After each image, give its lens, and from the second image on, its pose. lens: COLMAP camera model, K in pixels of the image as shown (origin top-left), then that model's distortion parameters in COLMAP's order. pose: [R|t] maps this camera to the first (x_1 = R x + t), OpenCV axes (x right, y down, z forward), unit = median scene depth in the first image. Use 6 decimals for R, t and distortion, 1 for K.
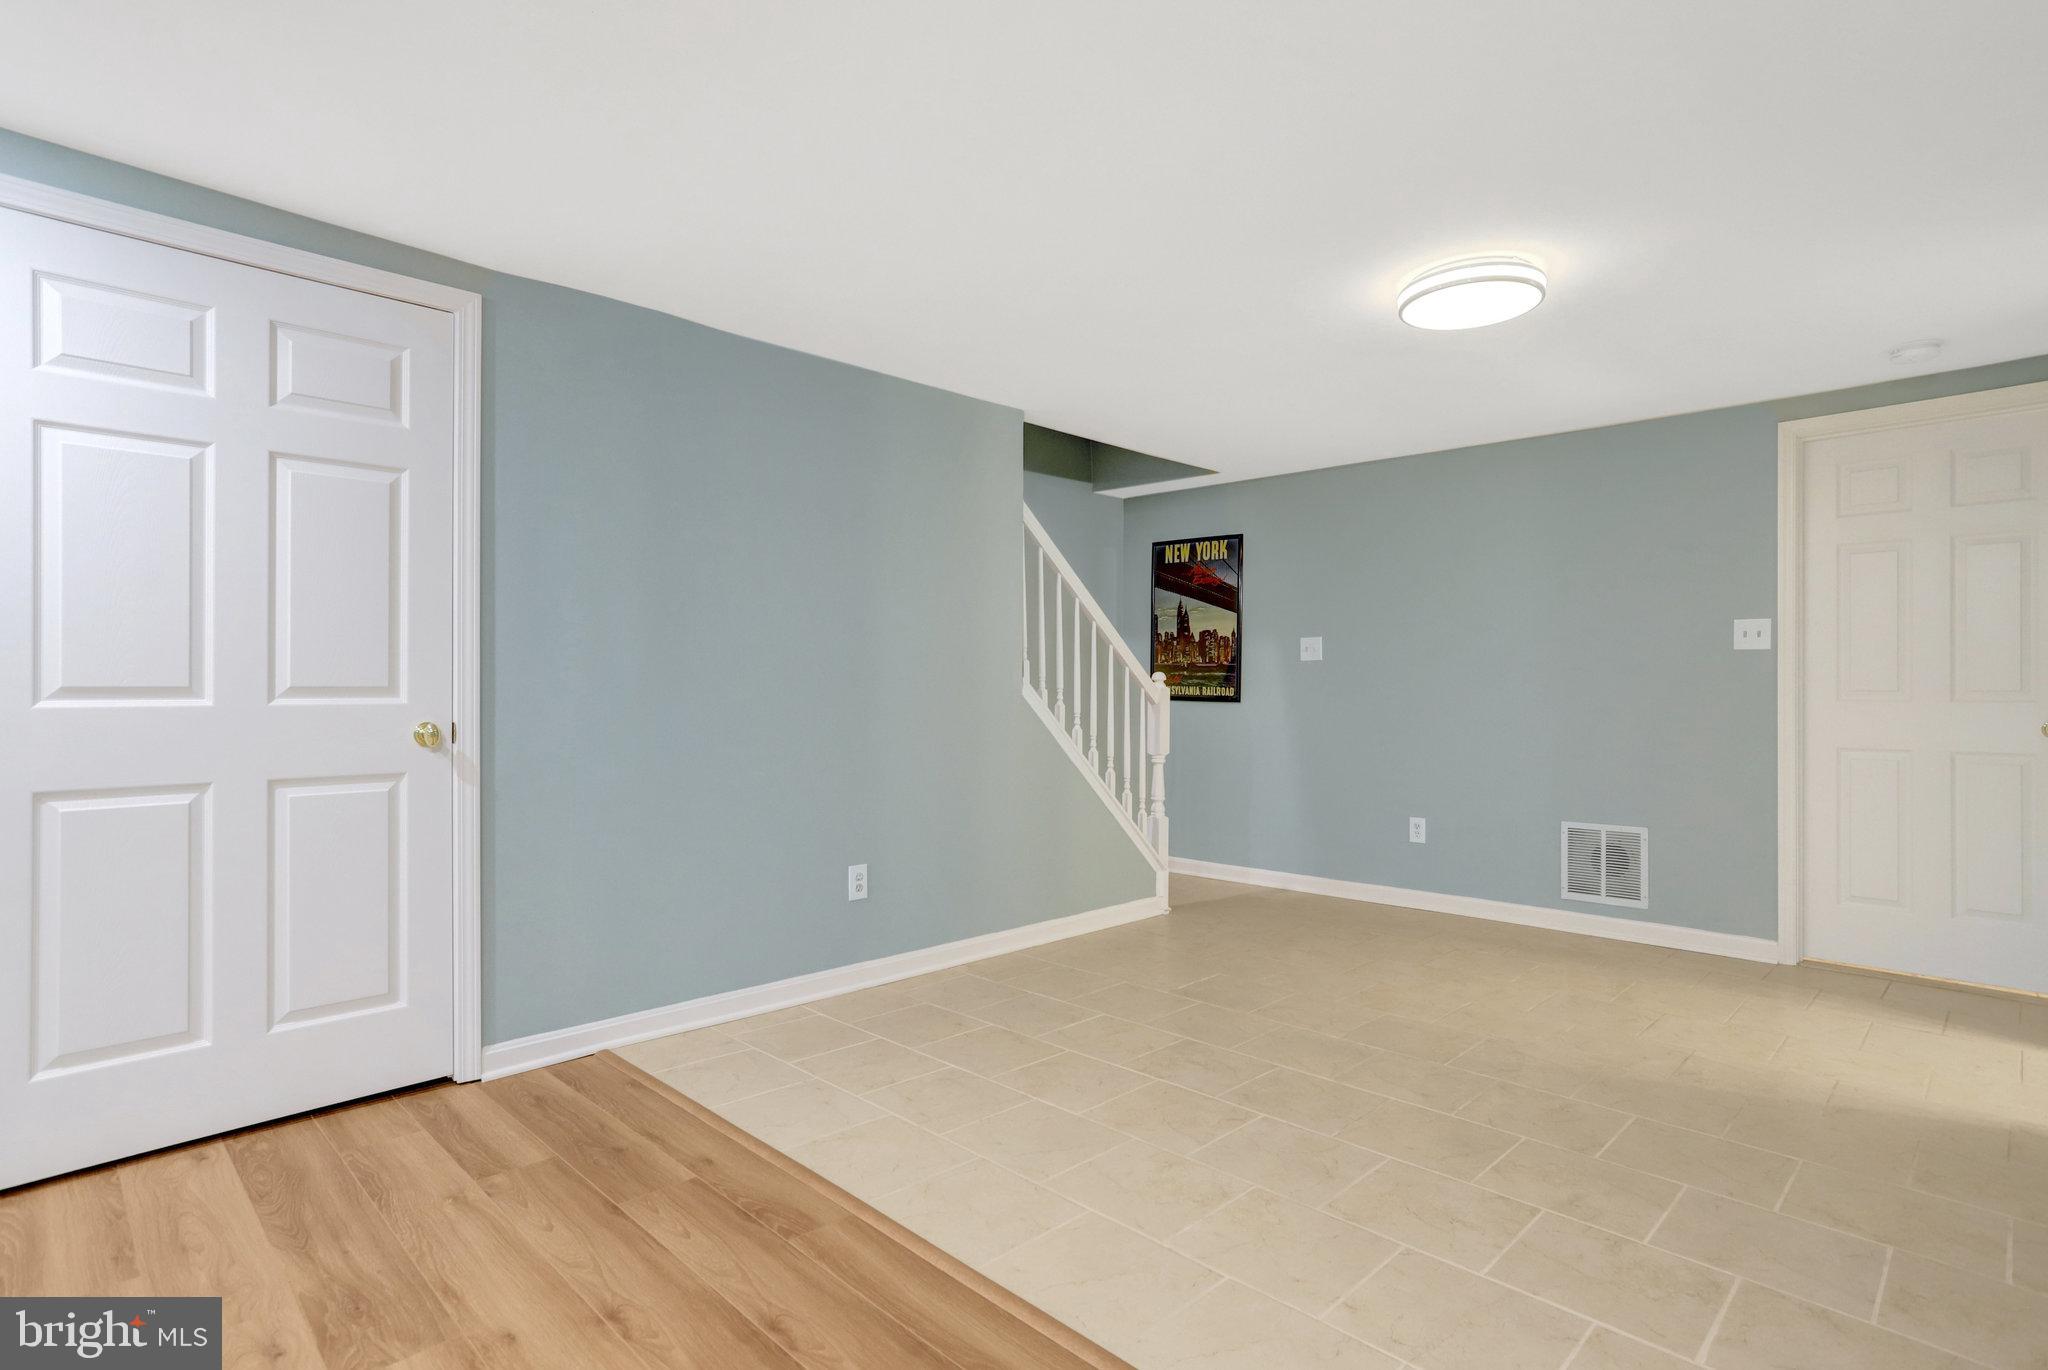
lens RADIAL K [[1011.0, 0, 1009.1], [0, 1011.0, 688.4], [0, 0, 1]] dist [-0.030387, 0.023641]
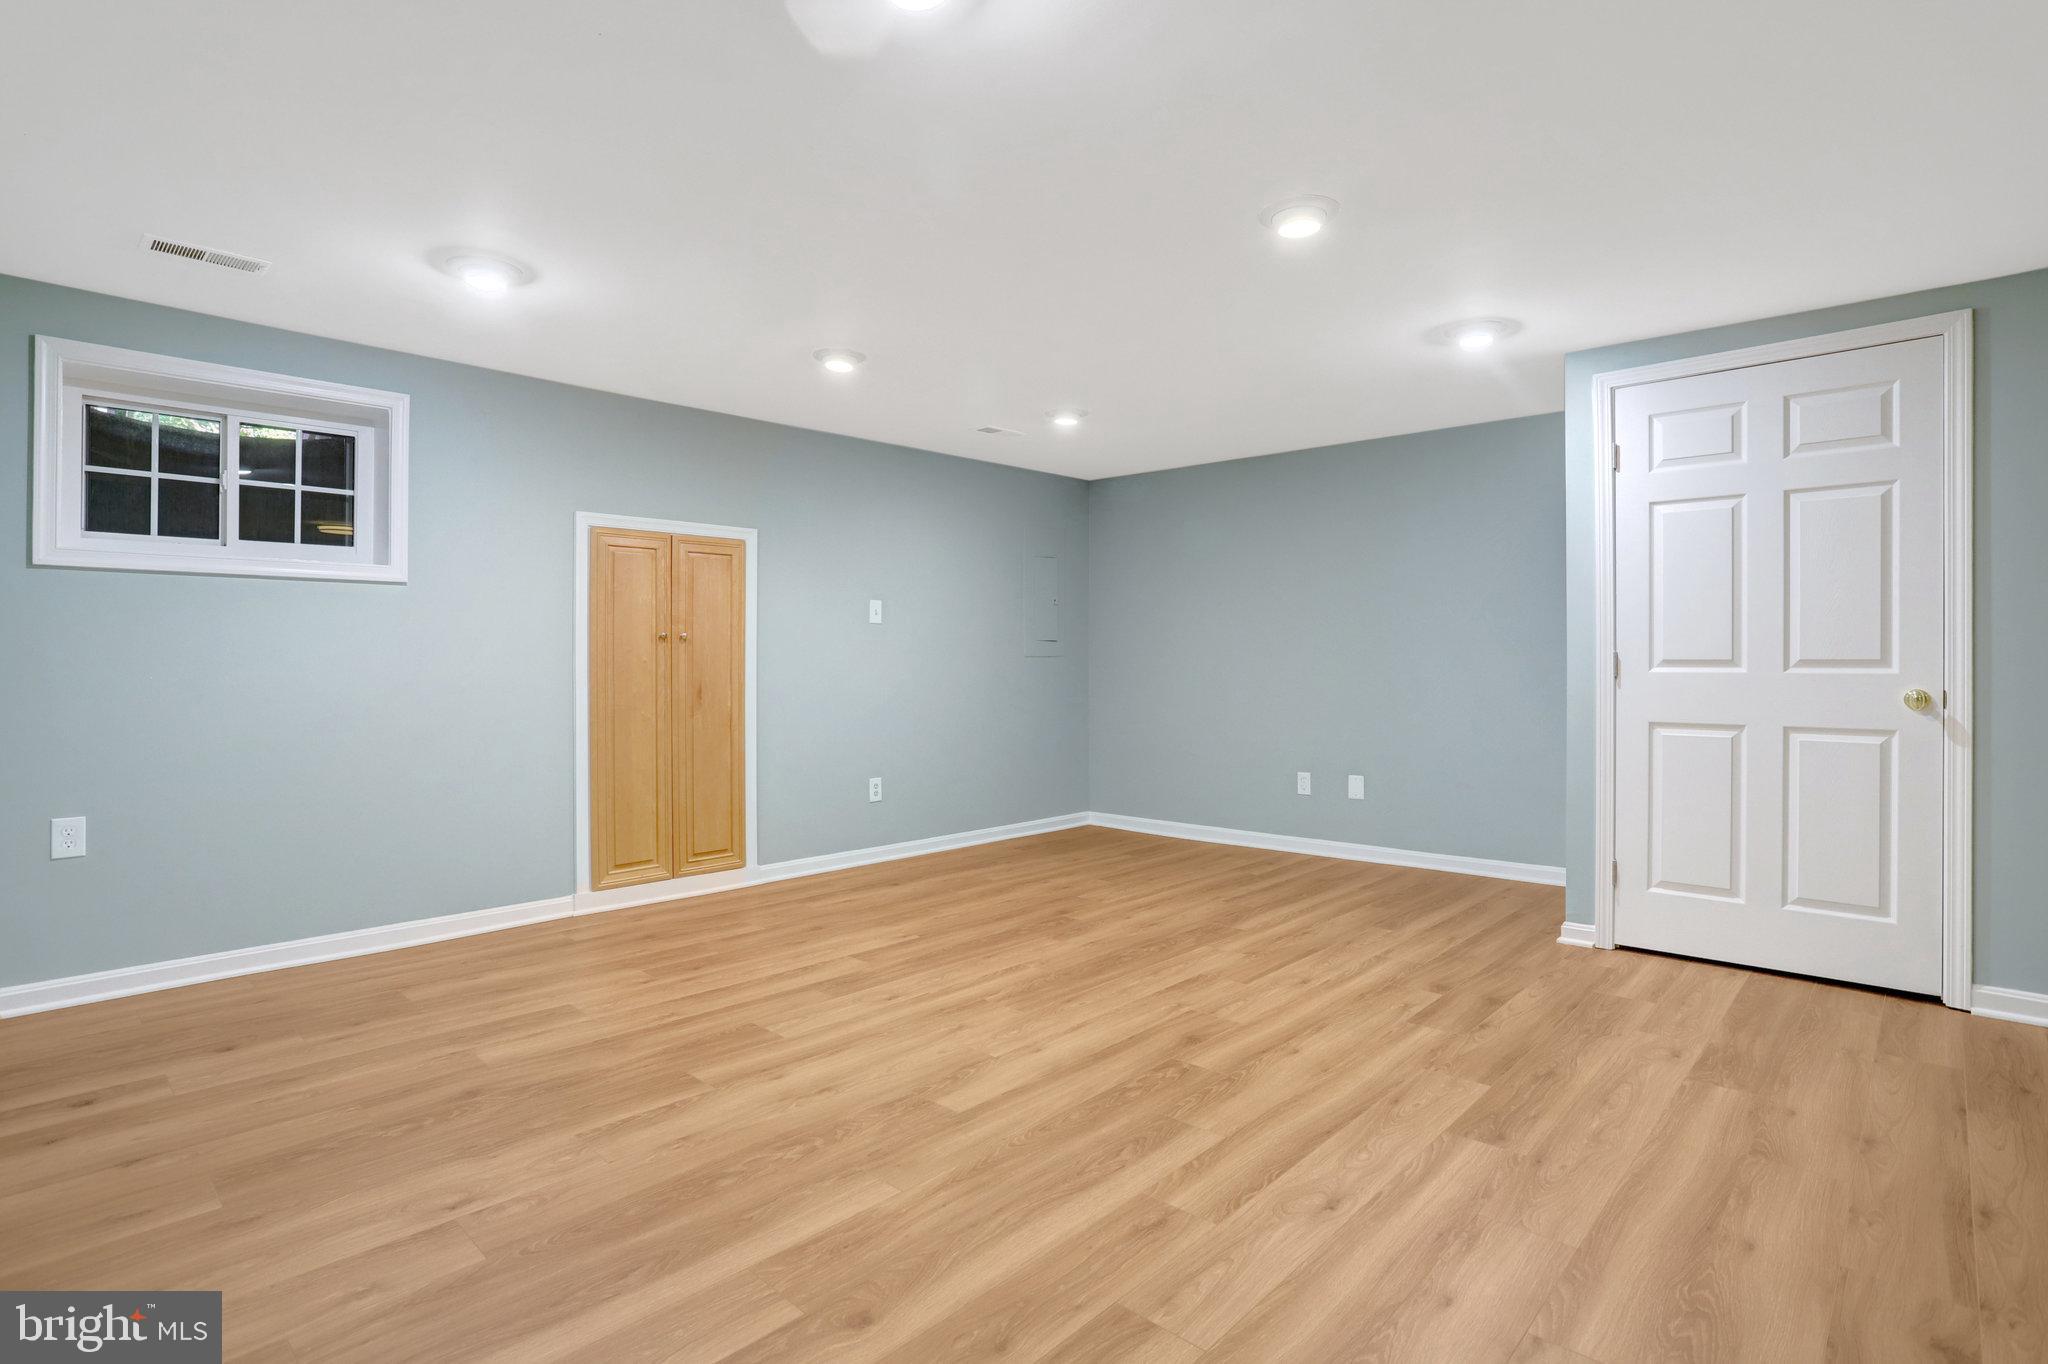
lens RADIAL K [[1024.3, 0, 1026.0], [0, 1024.3, 665.8], [0, 0, 1]] dist [-0.092903, 0.043413]
pose [[0.033323, 0.002398, -0.999442, 0.546685], [0.001527, 0.999996, 0.002450, 0.001488], [0.999443, -0.001608, 0.033319, -0.090902]]
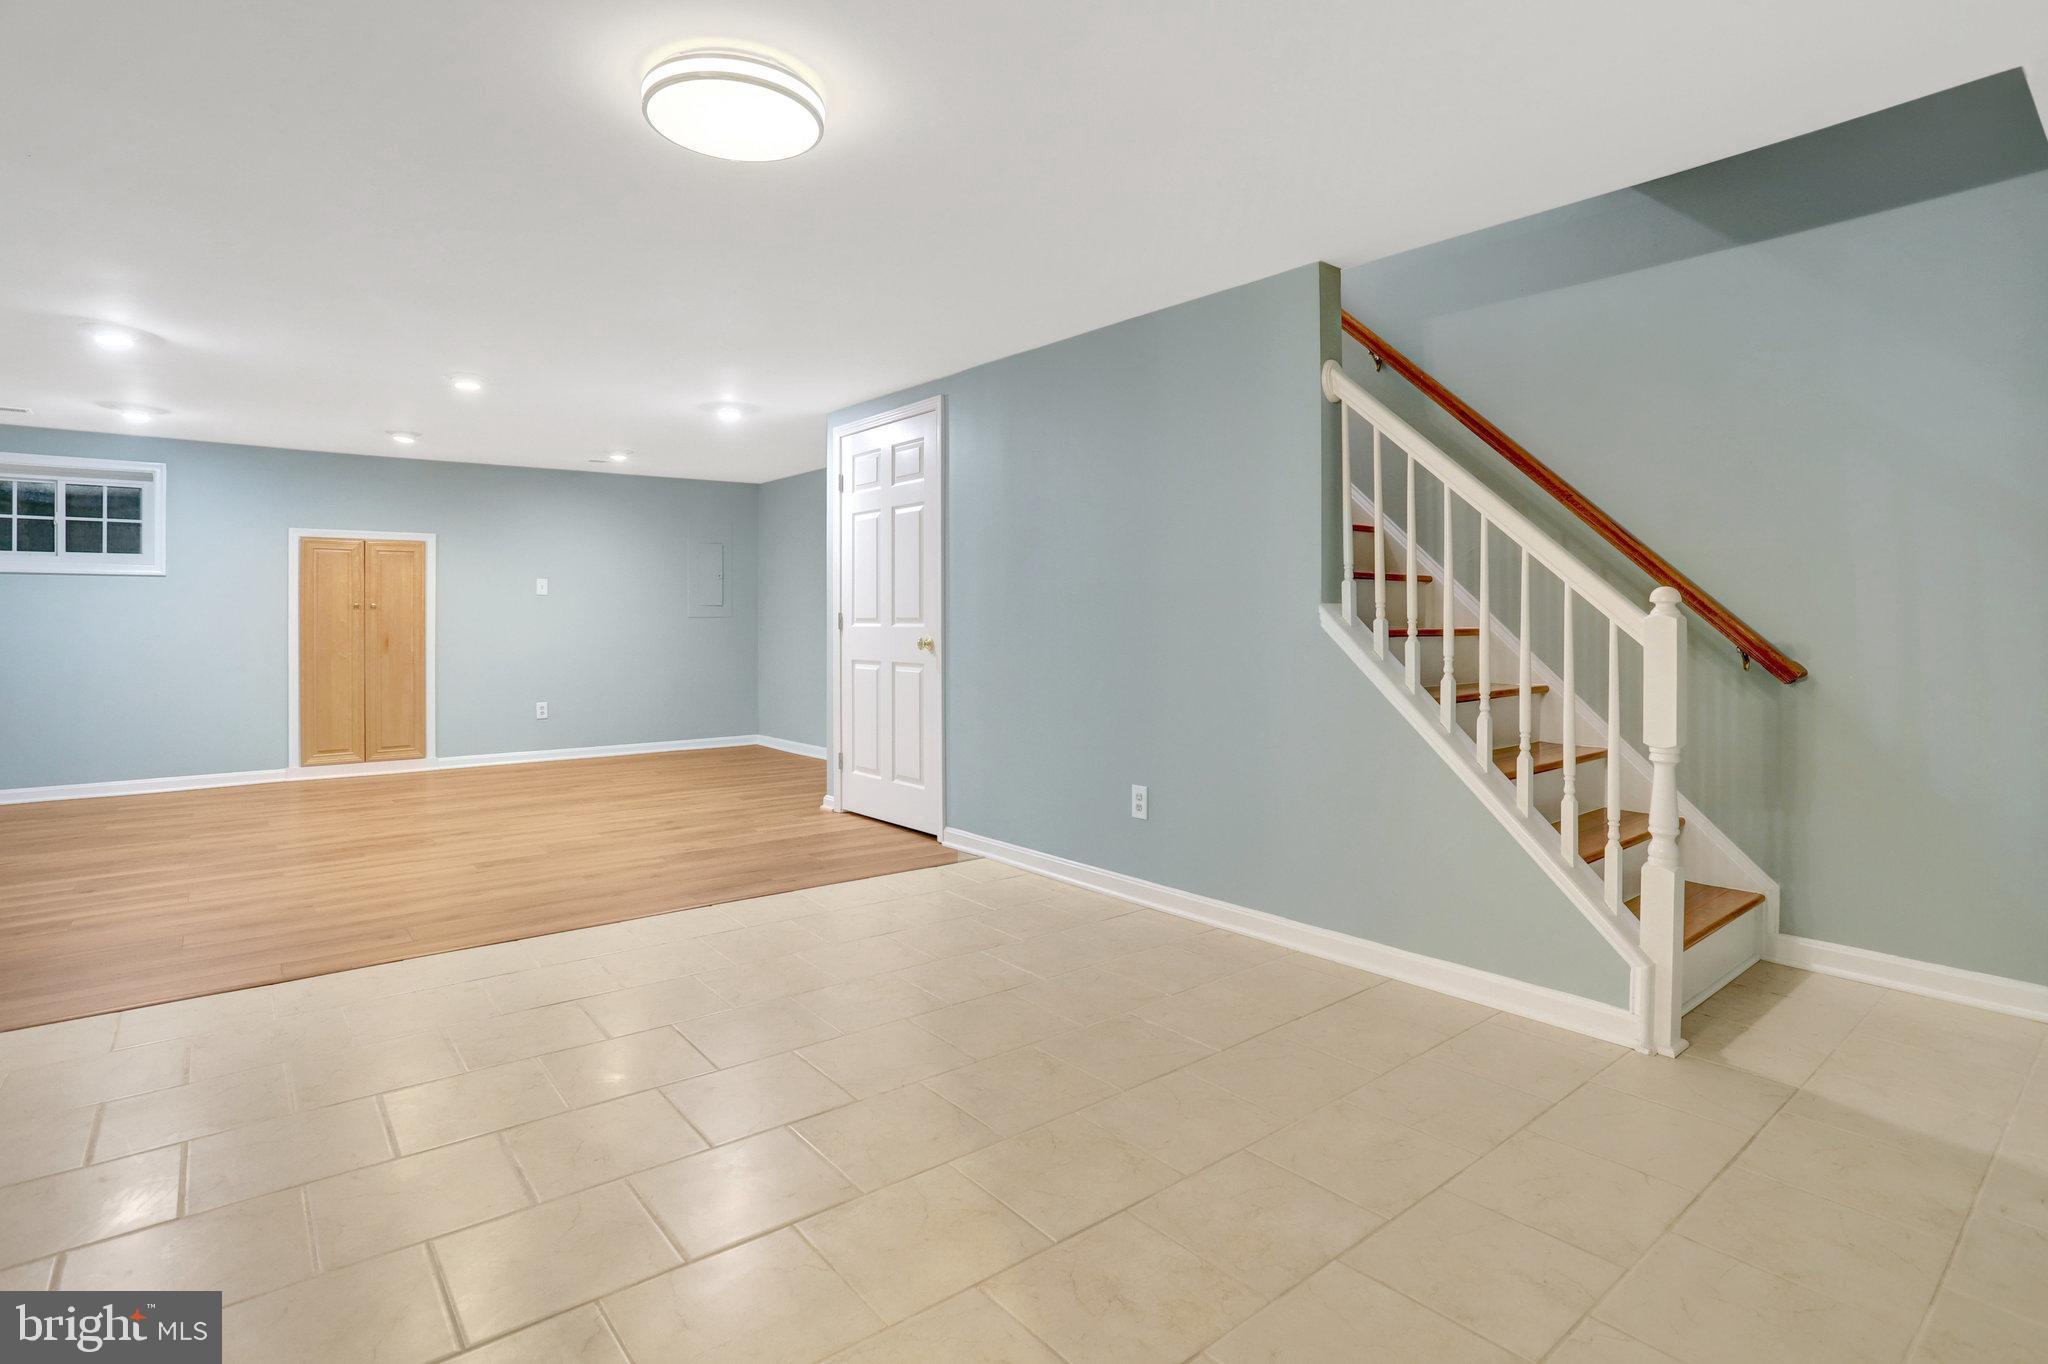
lens RADIAL K [[1047.5, 0, 1025.3], [0, 1047.5, 609.3], [0, 0, 1]] dist [-0.052245, 0.028347]
pose [[-0.114397, -0.013022, -0.993350, 1.313121], [0.005919, 0.999887, -0.013789, 0.012643], [0.993418, -0.007457, -0.114307, 1.421409]]
